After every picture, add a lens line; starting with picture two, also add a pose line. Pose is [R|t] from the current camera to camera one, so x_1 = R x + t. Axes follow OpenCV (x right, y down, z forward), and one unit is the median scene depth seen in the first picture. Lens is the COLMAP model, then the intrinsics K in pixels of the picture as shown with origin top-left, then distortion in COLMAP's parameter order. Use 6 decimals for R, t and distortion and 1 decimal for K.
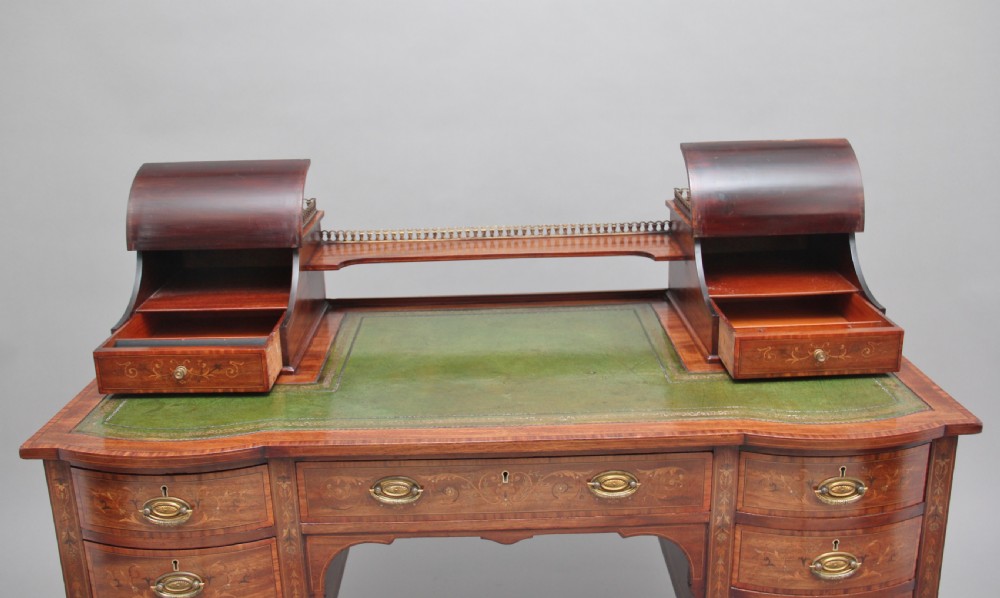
lens RADIAL K [[929.1, 0, 513.6], [0, 929.1, 275.5], [0, 0, 1]] dist [-0.125366, 0.168658]
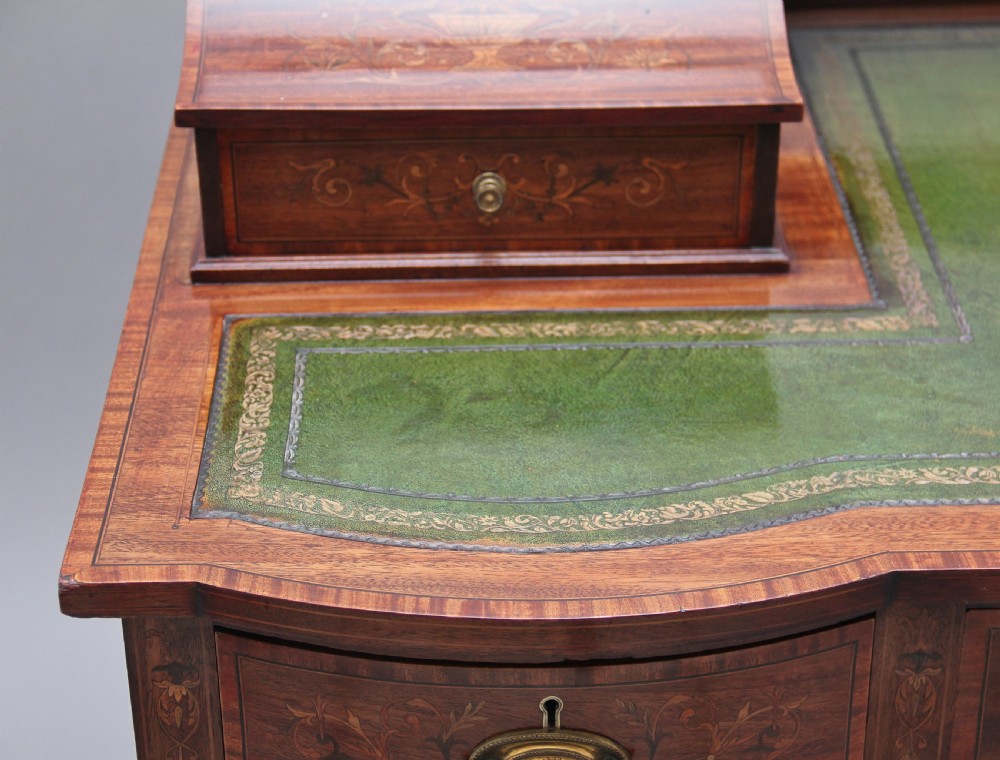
lens RADIAL K [[2253.9, 0, 520.5], [0, 2253.9, 365.7], [0, 0, 1]] dist [0.170914, 0.357755]
pose [[0.999804, 0.006713, 0.018633, -0.393663], [-0.011221, 0.967238, 0.253624, -0.063328], [-0.016320, -0.253783, 0.967123, 0.291477]]
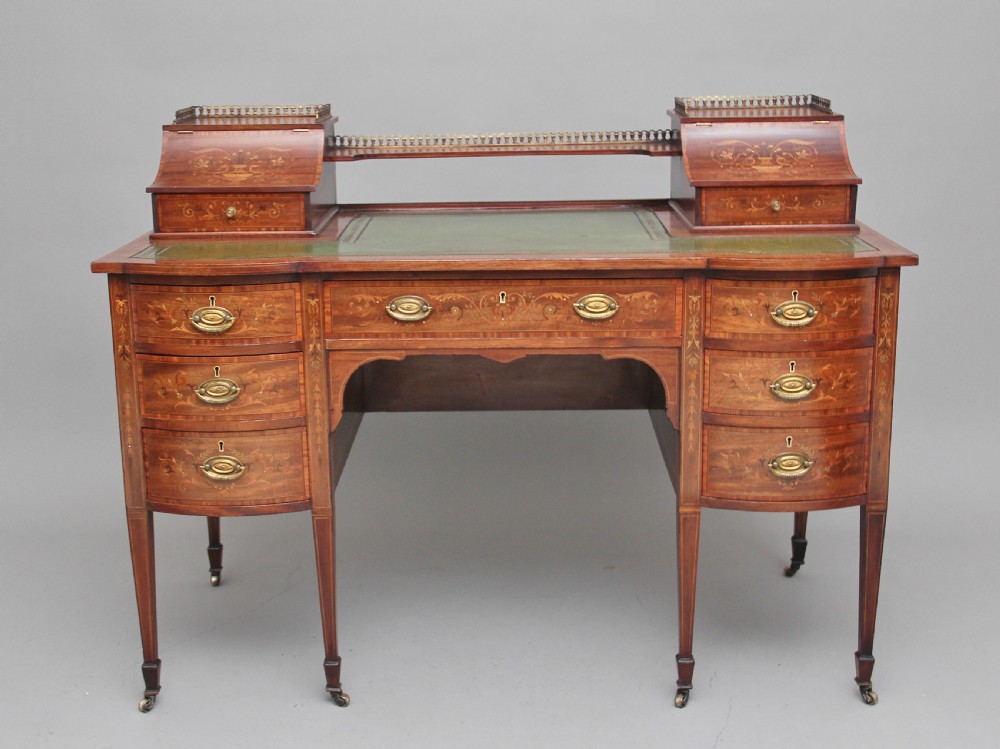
lens RADIAL K [[1376.6, 0, 500.0], [0, 1376.6, 374.5], [0, 0, 1]] dist [-0.072518, 0.050385]
pose [[0.999274, 0.015030, -0.035017, 0.049604], [-0.016332, 0.999175, -0.037194, 0.377722], [0.034429, 0.037739, 0.998694, -0.724840]]
